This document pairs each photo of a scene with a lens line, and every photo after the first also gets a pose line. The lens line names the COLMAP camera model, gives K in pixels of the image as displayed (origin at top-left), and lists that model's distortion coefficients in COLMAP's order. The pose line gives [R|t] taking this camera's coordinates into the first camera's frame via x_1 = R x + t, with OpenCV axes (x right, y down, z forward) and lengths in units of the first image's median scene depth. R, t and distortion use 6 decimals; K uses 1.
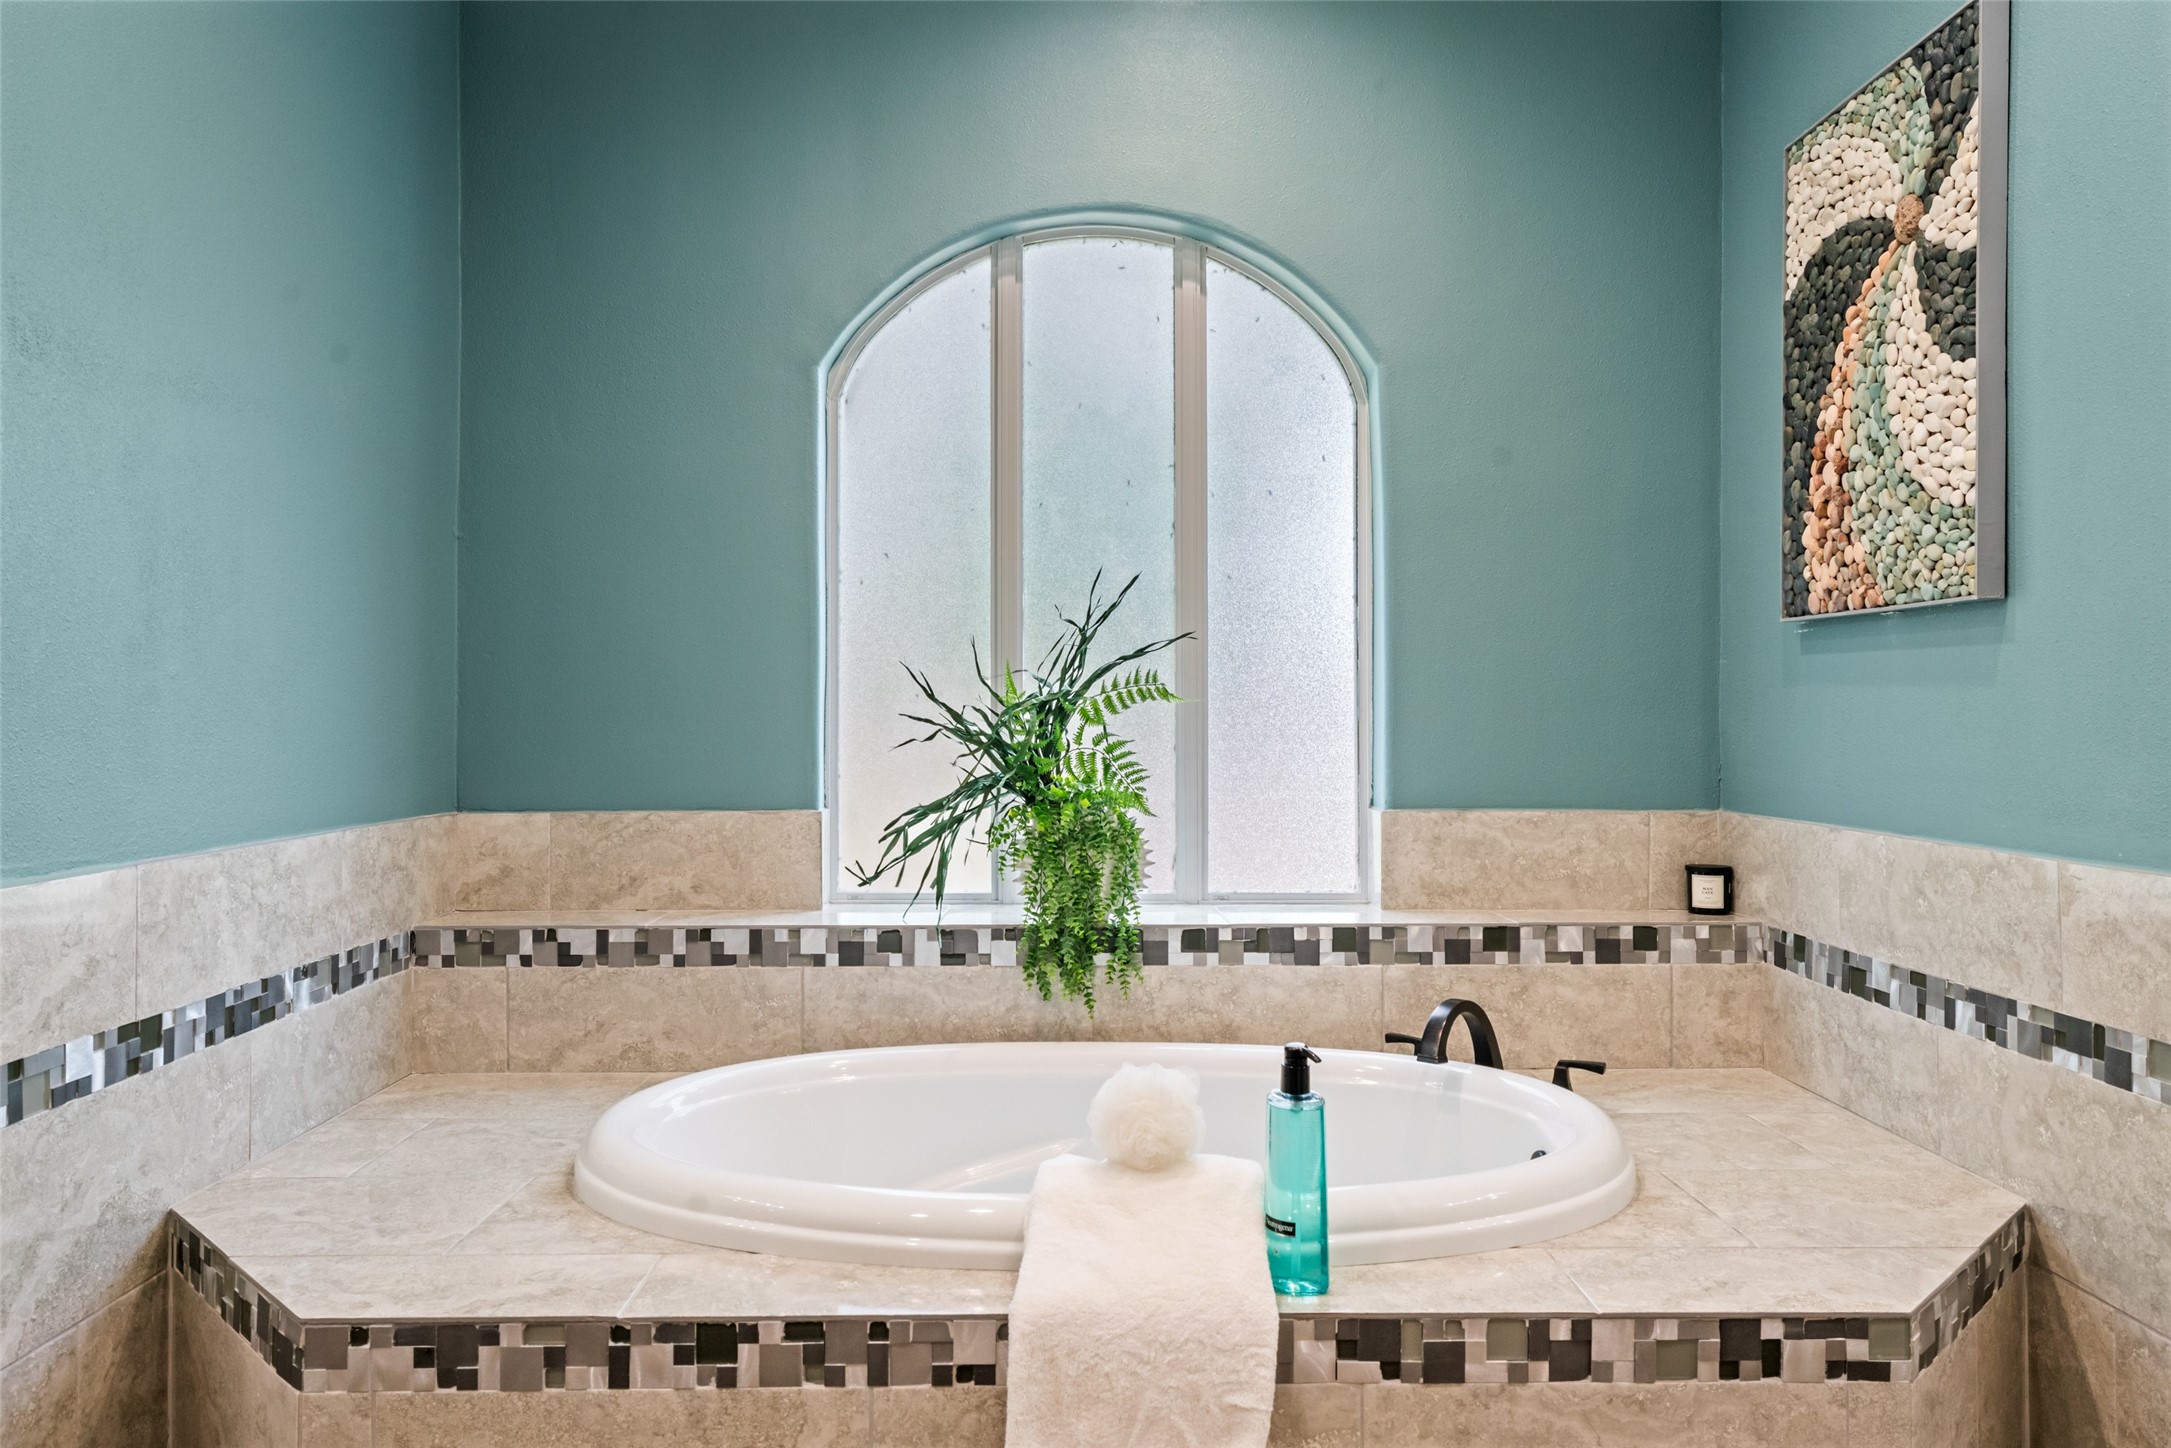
lens RADIAL K [[1445.9, 0, 1084.4], [0, 1445.9, 707.5], [0, 0, 1]] dist [0.003694, -0.002125]
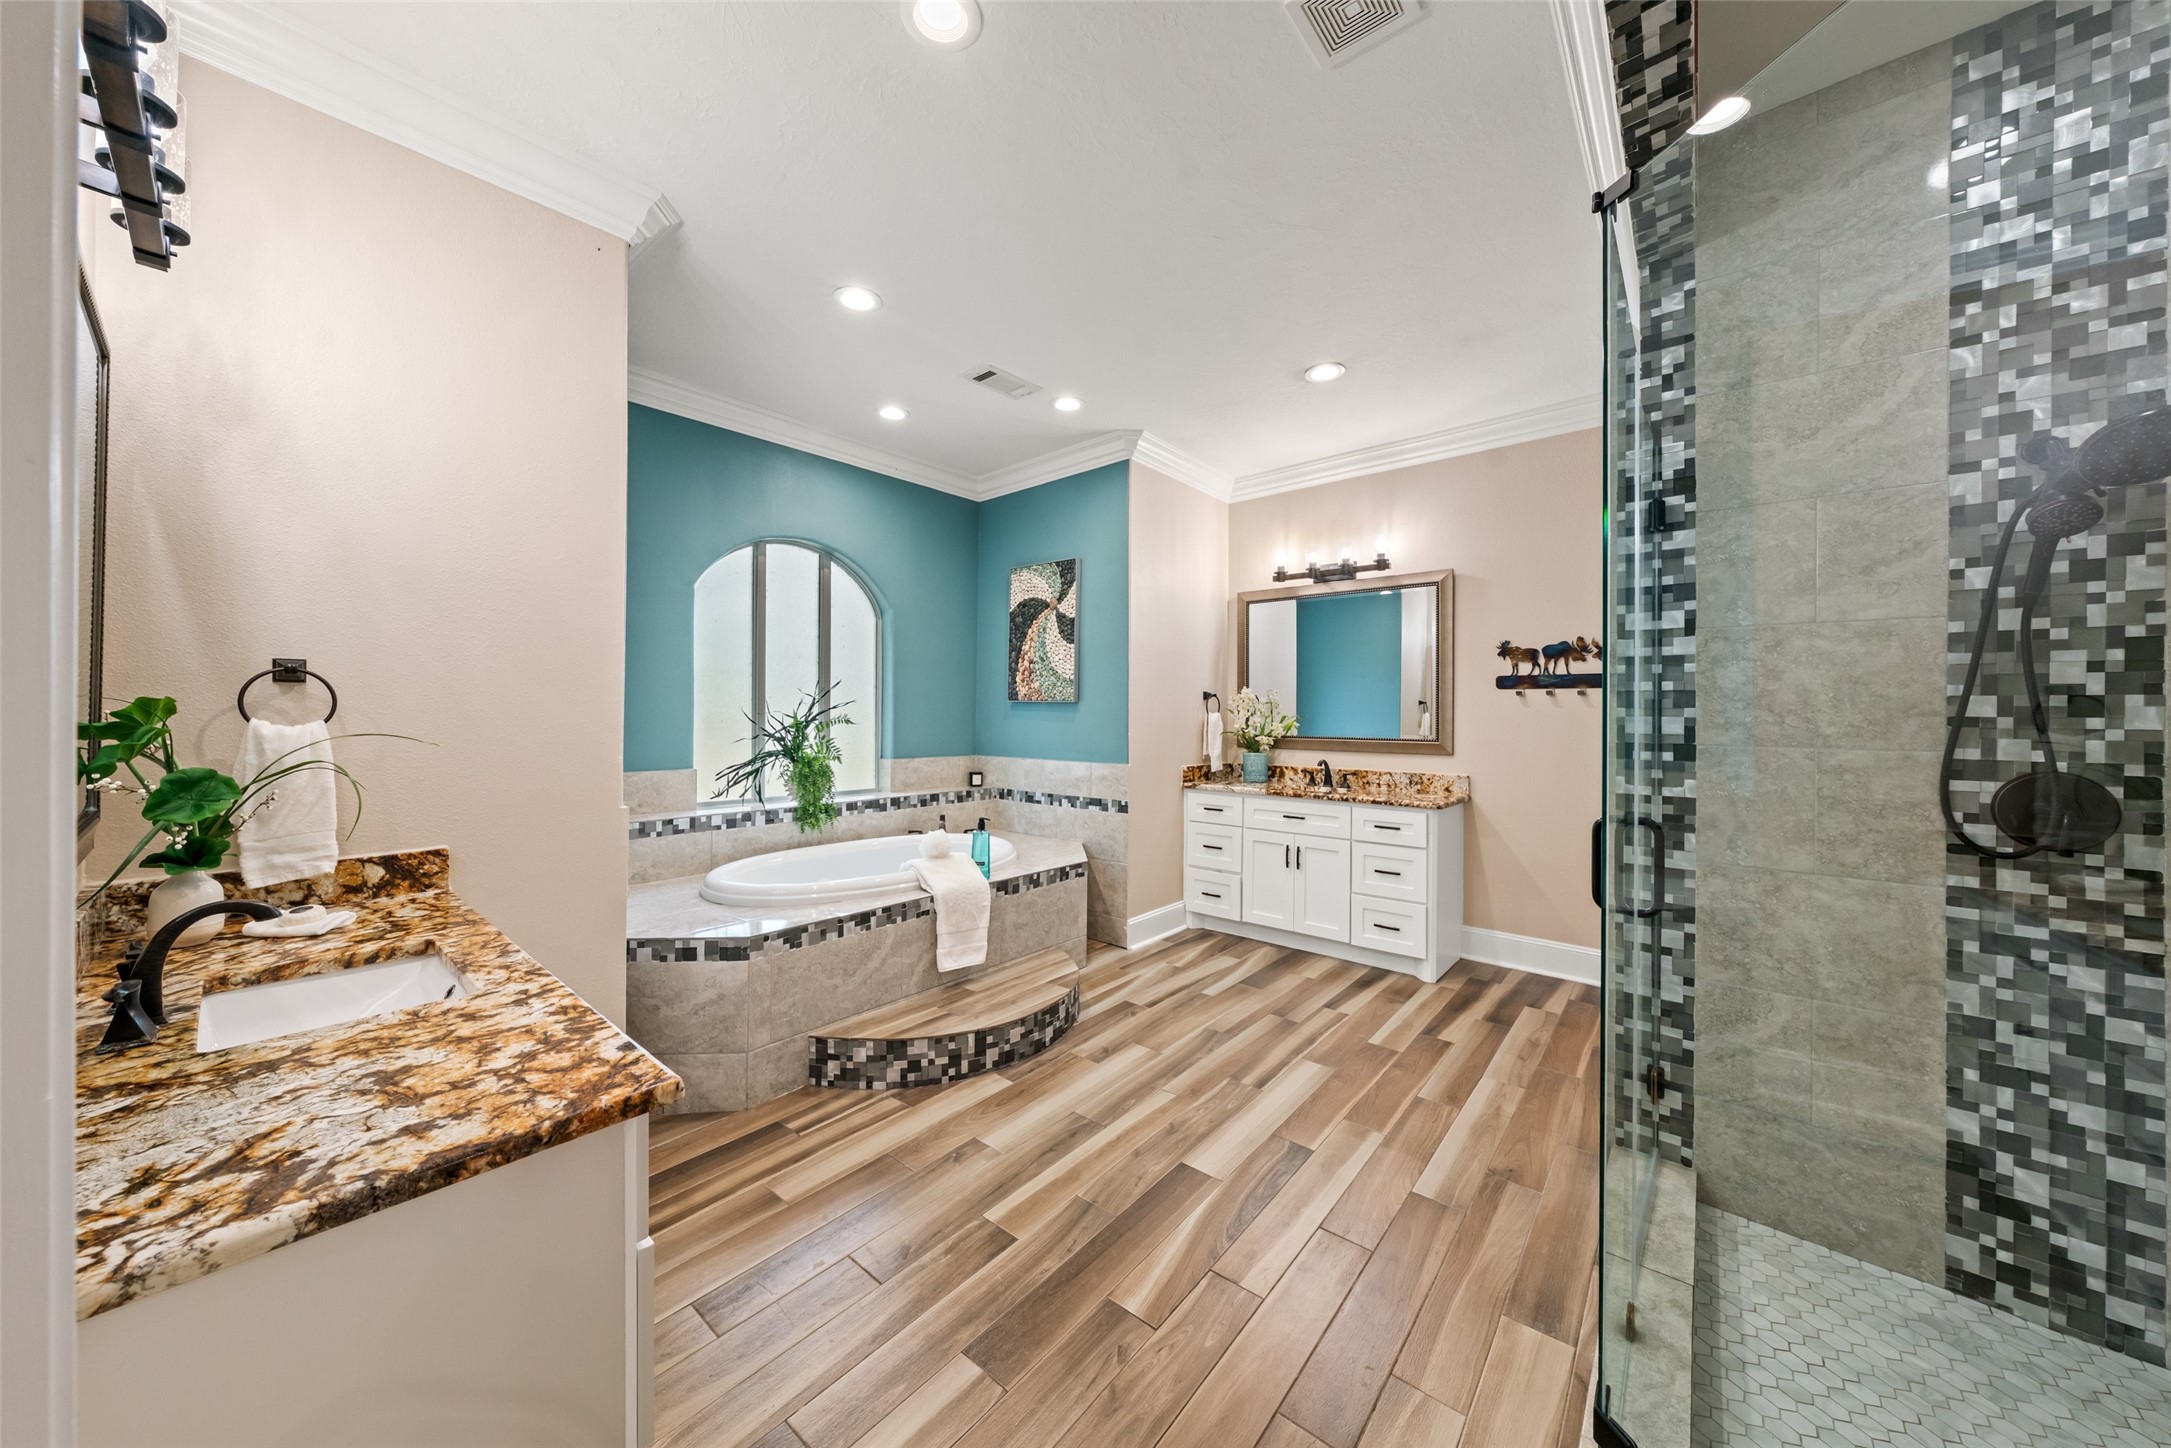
lens RADIAL K [[750.4, 0, 1082.5], [0, 750.4, 721.7], [0, 0, 1]] dist [-0.001332, -0.000041]
pose [[0.650404, -0.001945, 0.759586, -0.848878], [-0.013300, 0.999814, 0.013948, -0.040130], [-0.759472, -0.019174, 0.650257, -0.362764]]
